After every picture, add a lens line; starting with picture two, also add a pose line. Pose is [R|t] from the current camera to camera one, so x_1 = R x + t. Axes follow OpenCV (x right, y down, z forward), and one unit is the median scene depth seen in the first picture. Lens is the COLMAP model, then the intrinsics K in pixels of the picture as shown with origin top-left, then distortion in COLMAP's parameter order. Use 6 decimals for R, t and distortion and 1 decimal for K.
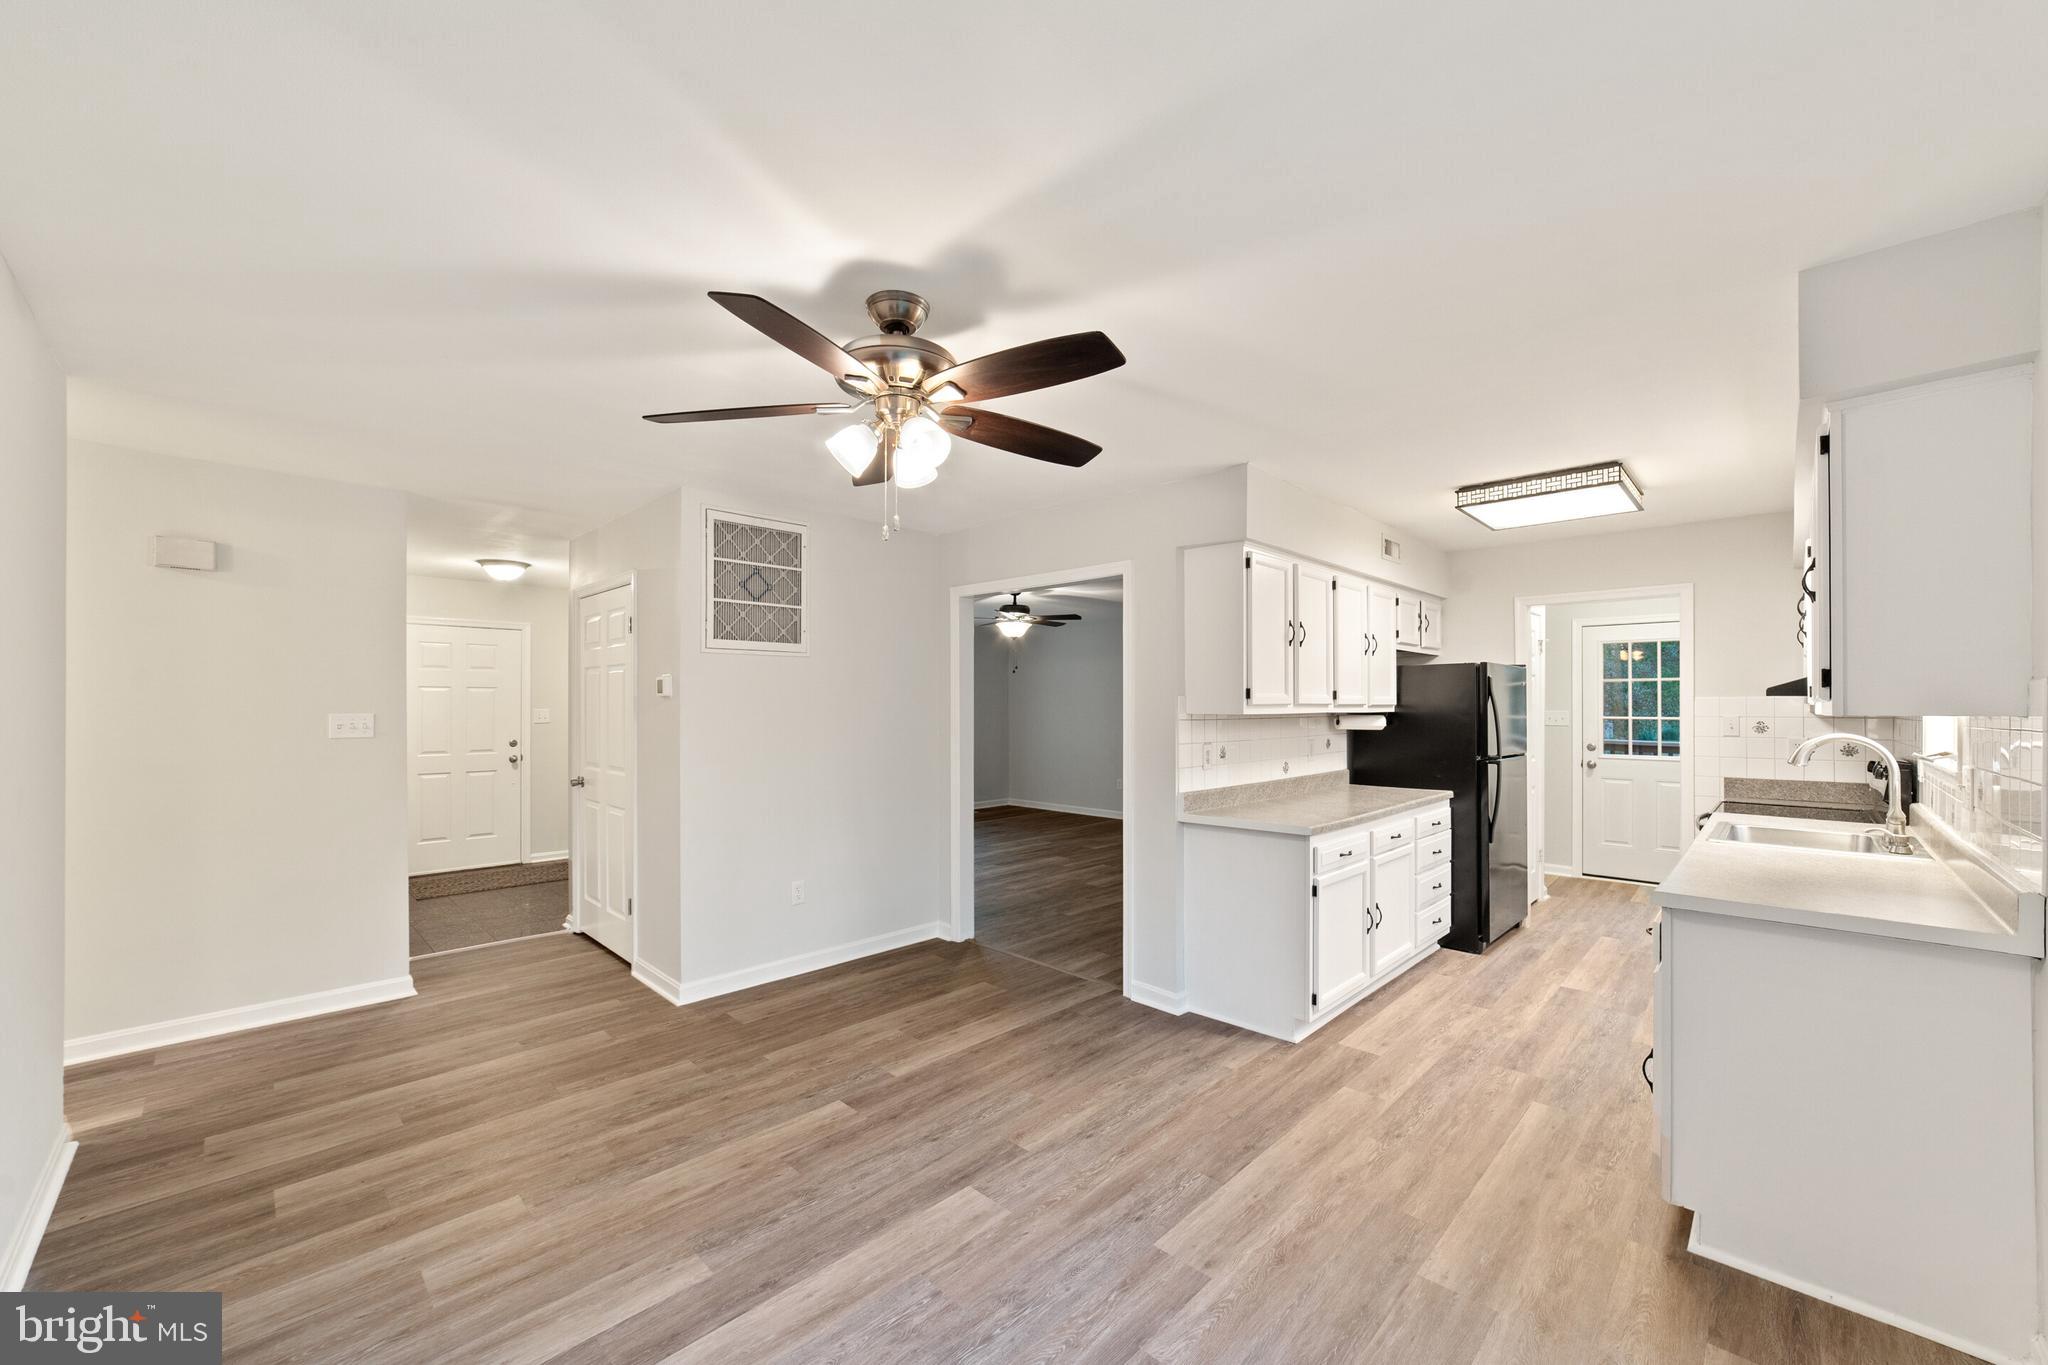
lens RADIAL K [[795.4, 0, 1021.4], [0, 795.4, 696.9], [0, 0, 1]] dist [-0.024824, 0.007814]
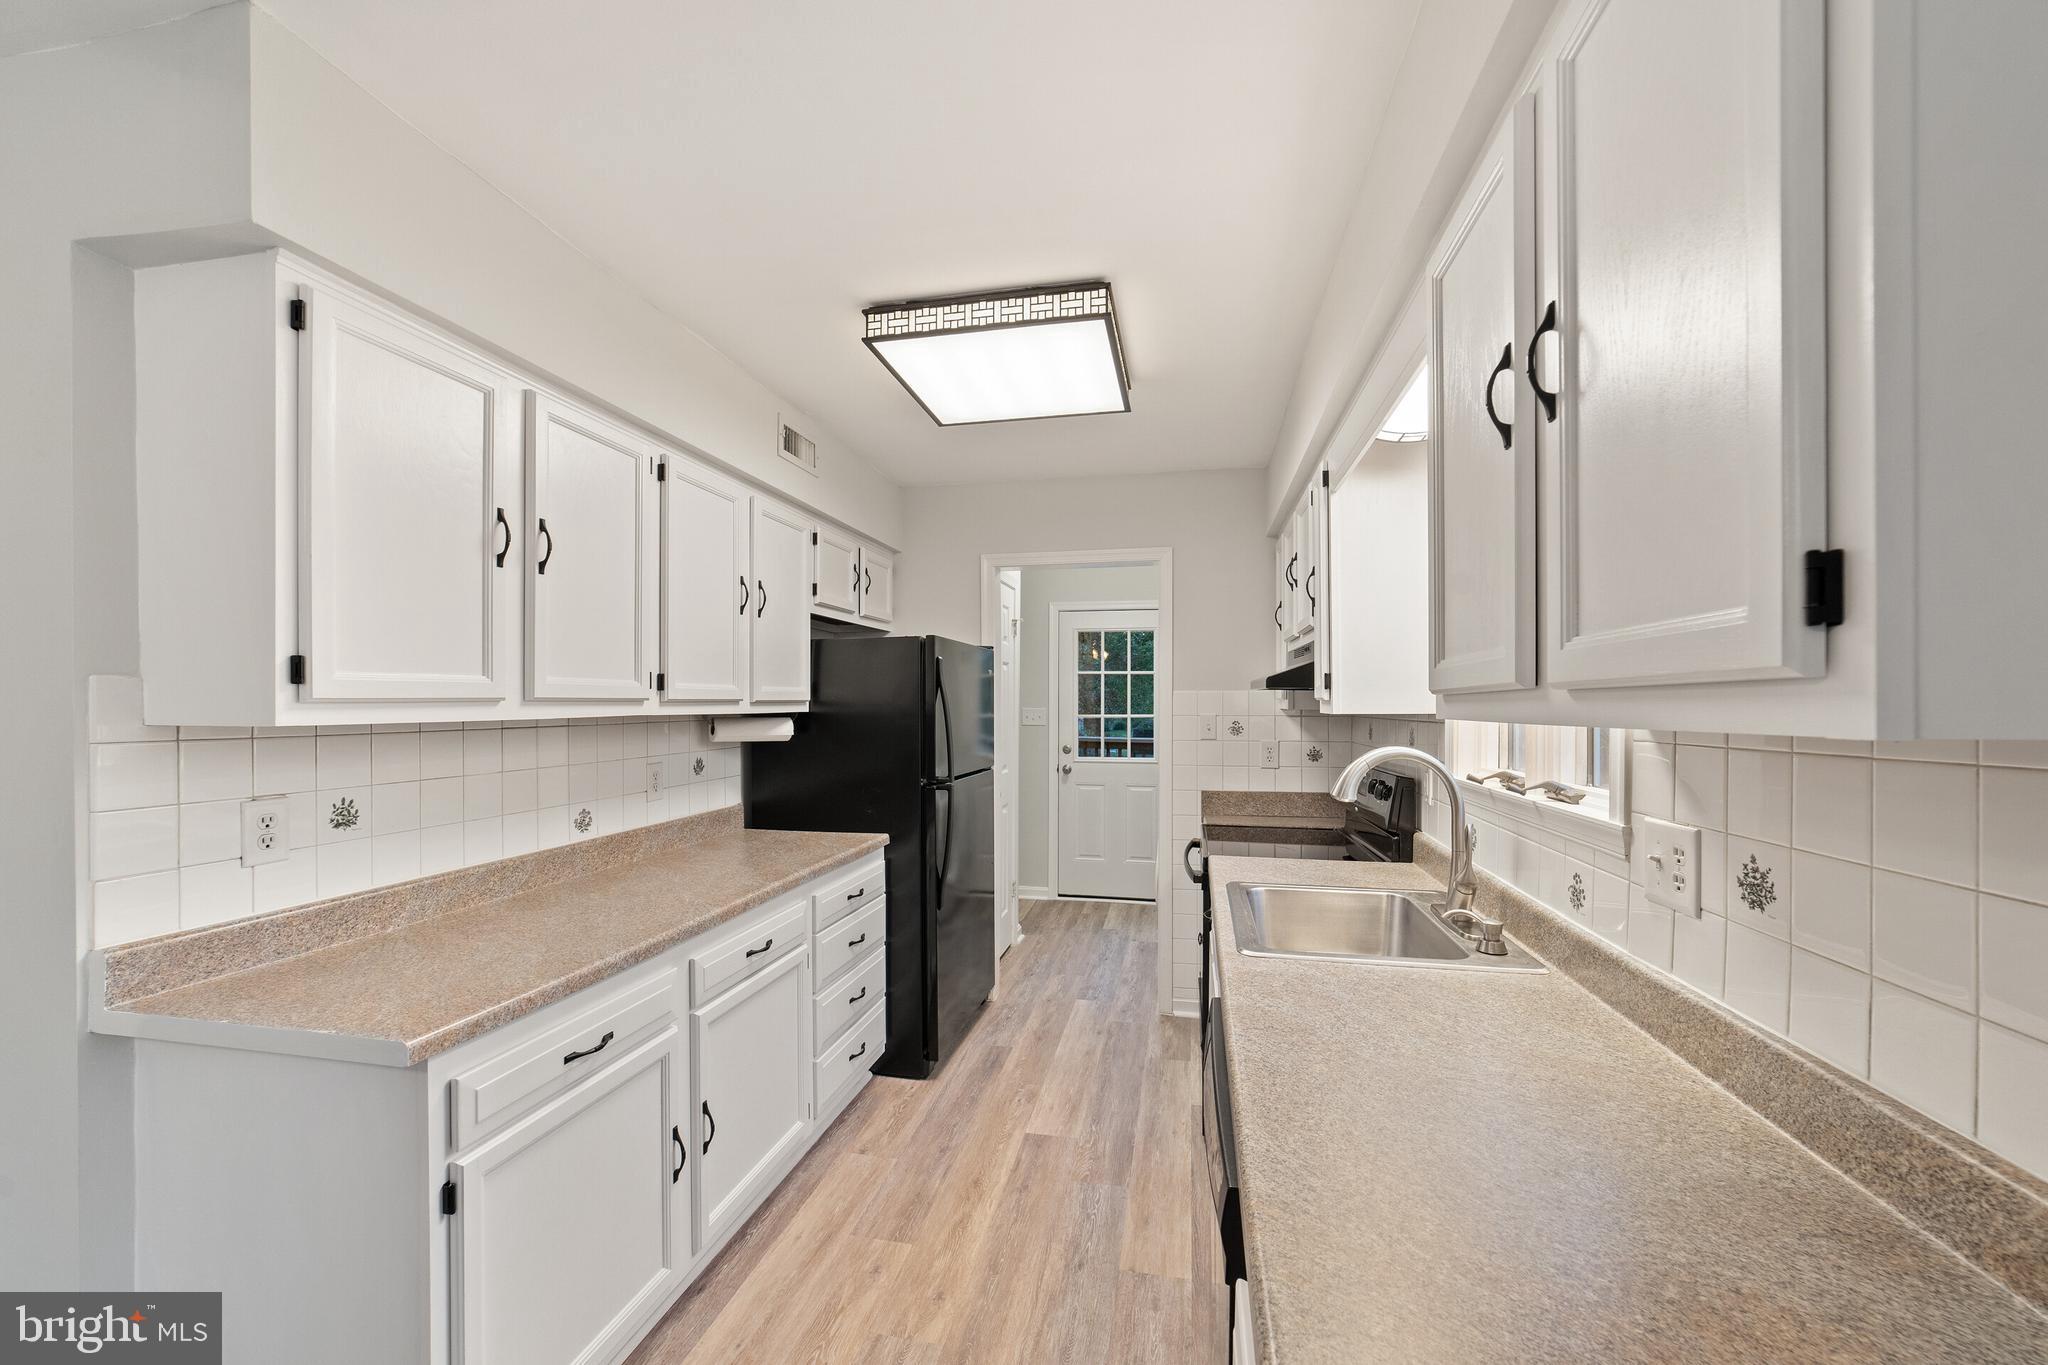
lens RADIAL K [[788.9, 0, 1028.6], [0, 788.9, 692.7], [0, 0, 1]] dist [-0.024508, 0.007743]
pose [[0.838474, 0.005425, 0.544915, 0.343160], [-0.004732, 0.999985, -0.002673, 0.005441], [-0.544921, -0.000337, 0.838487, 0.468958]]
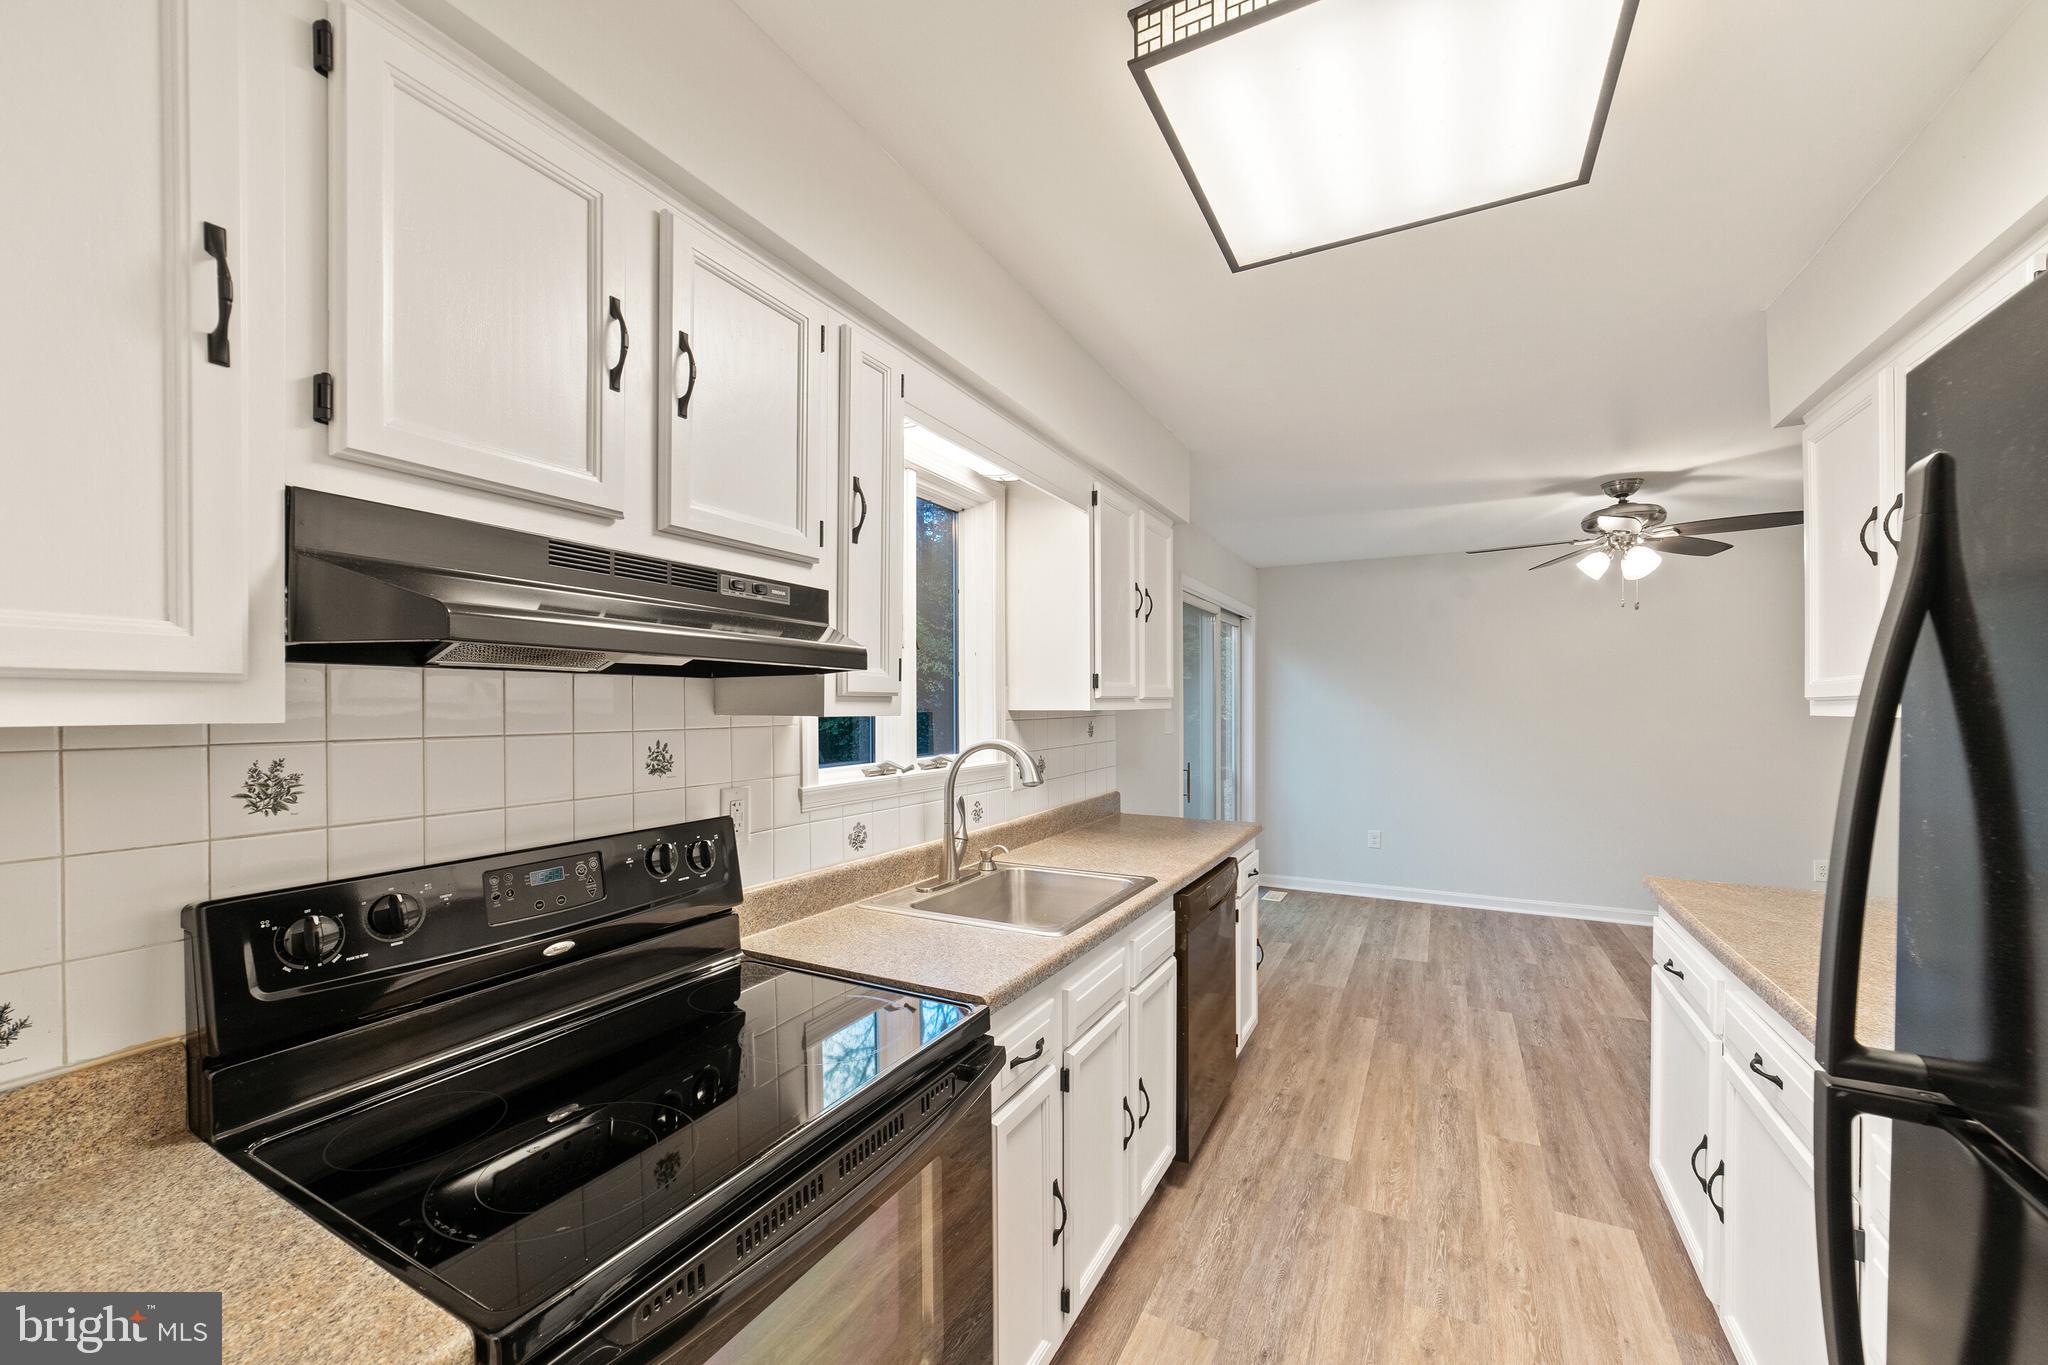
lens RADIAL K [[788.9, 0, 1028.6], [0, 788.9, 692.7], [0, 0, 1]] dist [-0.024508, 0.007743]
pose [[-0.957883, -0.005178, -0.287111, 0.900209], [0.002744, 0.999627, -0.027183, 0.017882], [0.287144, -0.026826, -0.957512, 1.260602]]
